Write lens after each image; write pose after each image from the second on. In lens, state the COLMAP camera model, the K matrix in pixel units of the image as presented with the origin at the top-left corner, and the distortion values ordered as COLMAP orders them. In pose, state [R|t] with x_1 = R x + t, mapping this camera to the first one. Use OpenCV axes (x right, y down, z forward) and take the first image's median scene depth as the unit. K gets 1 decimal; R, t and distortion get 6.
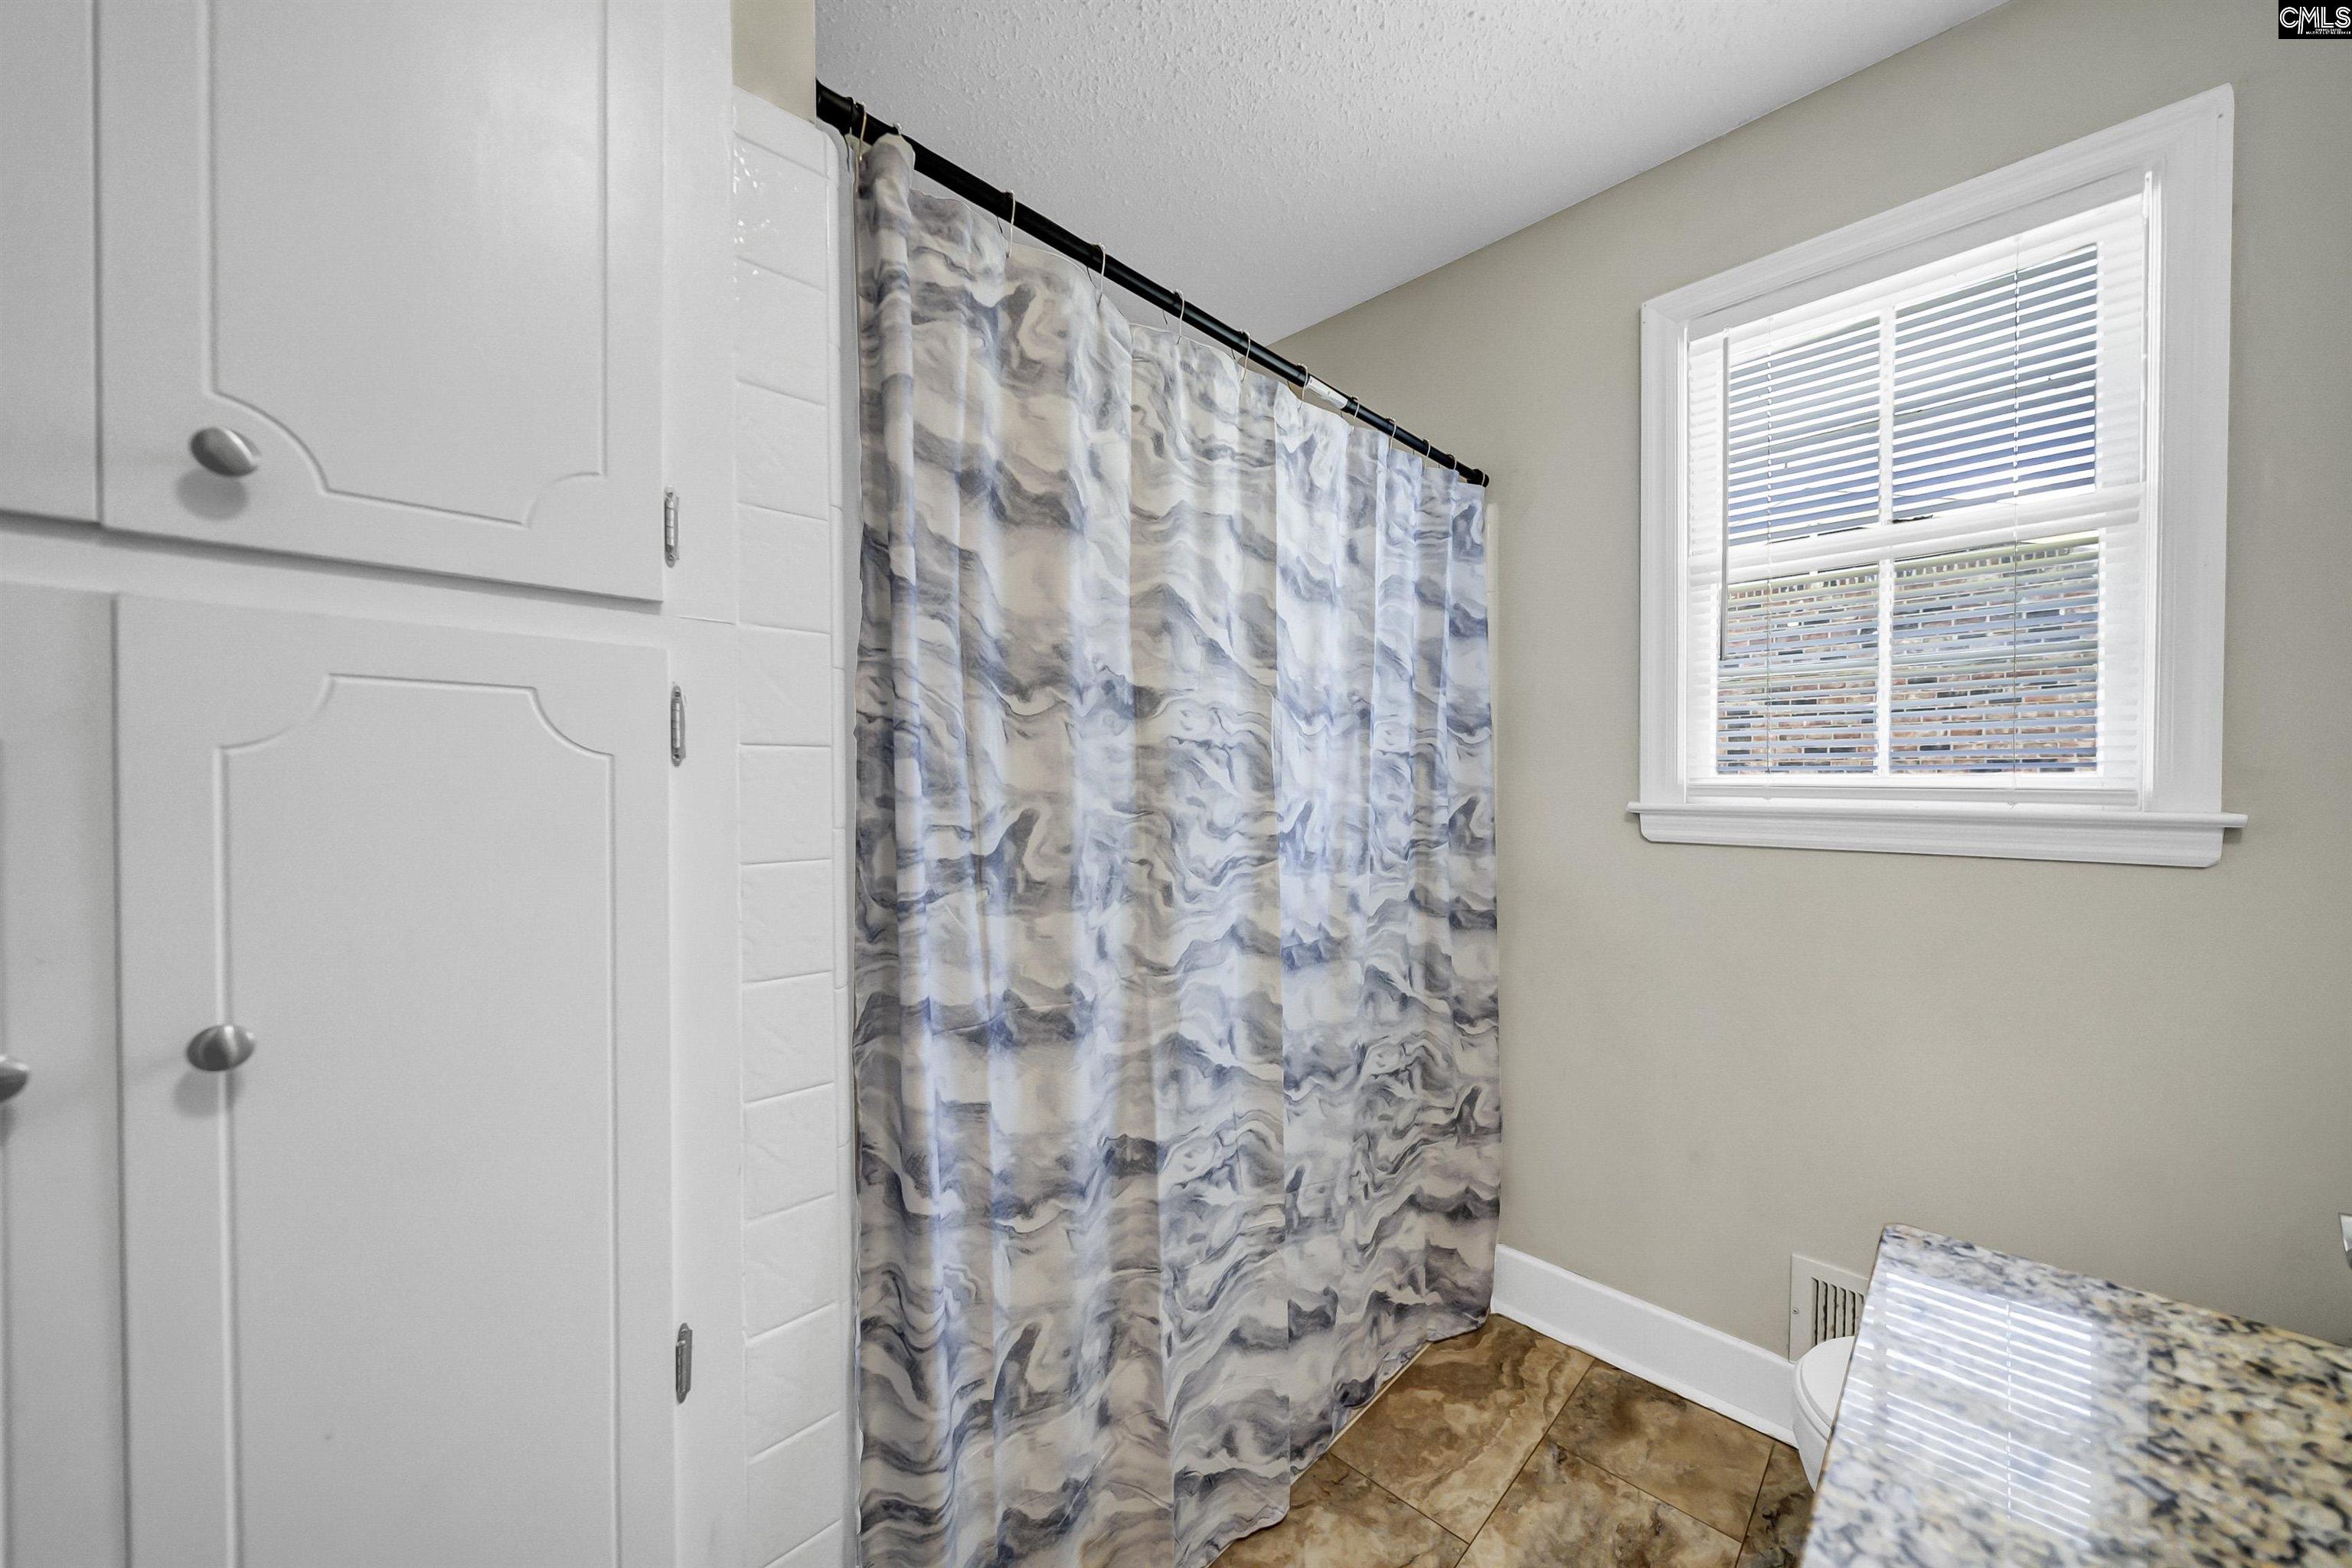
lens RADIAL K [[829.8, 0, 1117.9], [0, 829.8, 790.4], [0, 0, 1]] dist [-0.006734, 0.000237]
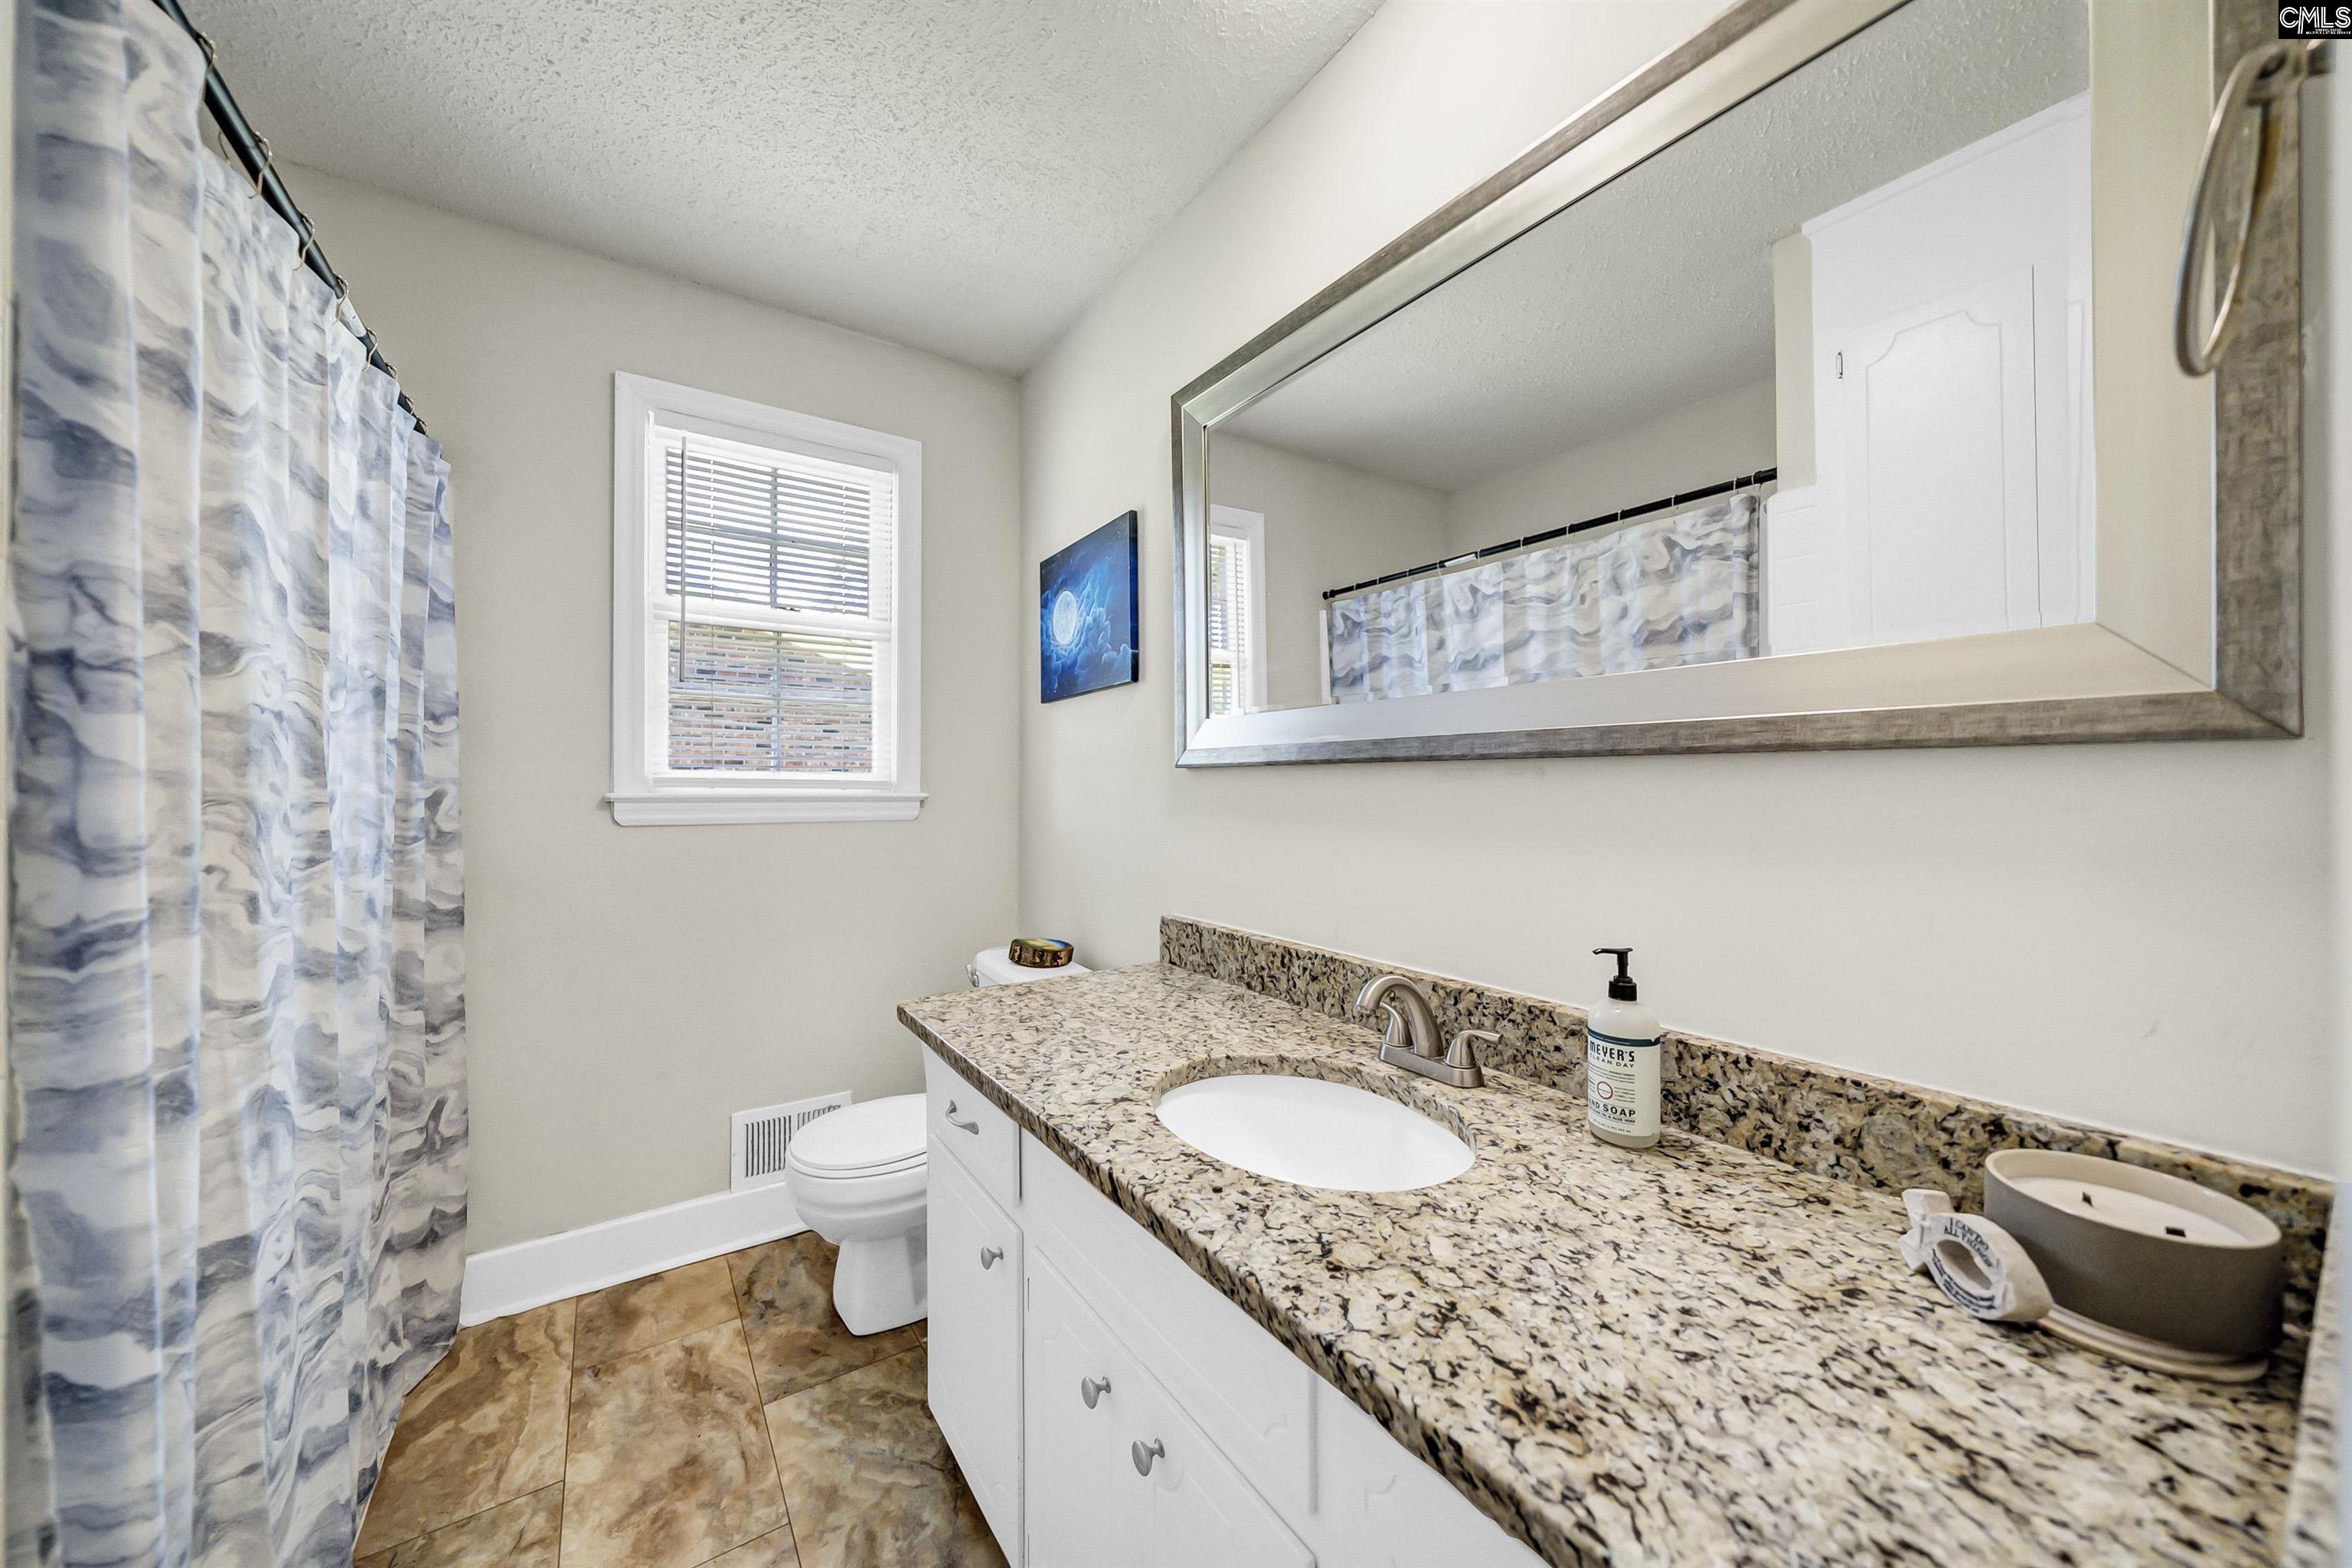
lens RADIAL K [[829.8, 0, 1198.3], [0, 829.8, 770.5], [0, 0, 1]] dist [-0.006734, 0.000237]
pose [[0.133700, 0.019212, 0.990836, -0.454770], [0.010230, 0.999732, -0.020765, 0.017438], [-0.990969, 0.012913, 0.133468, 0.021777]]
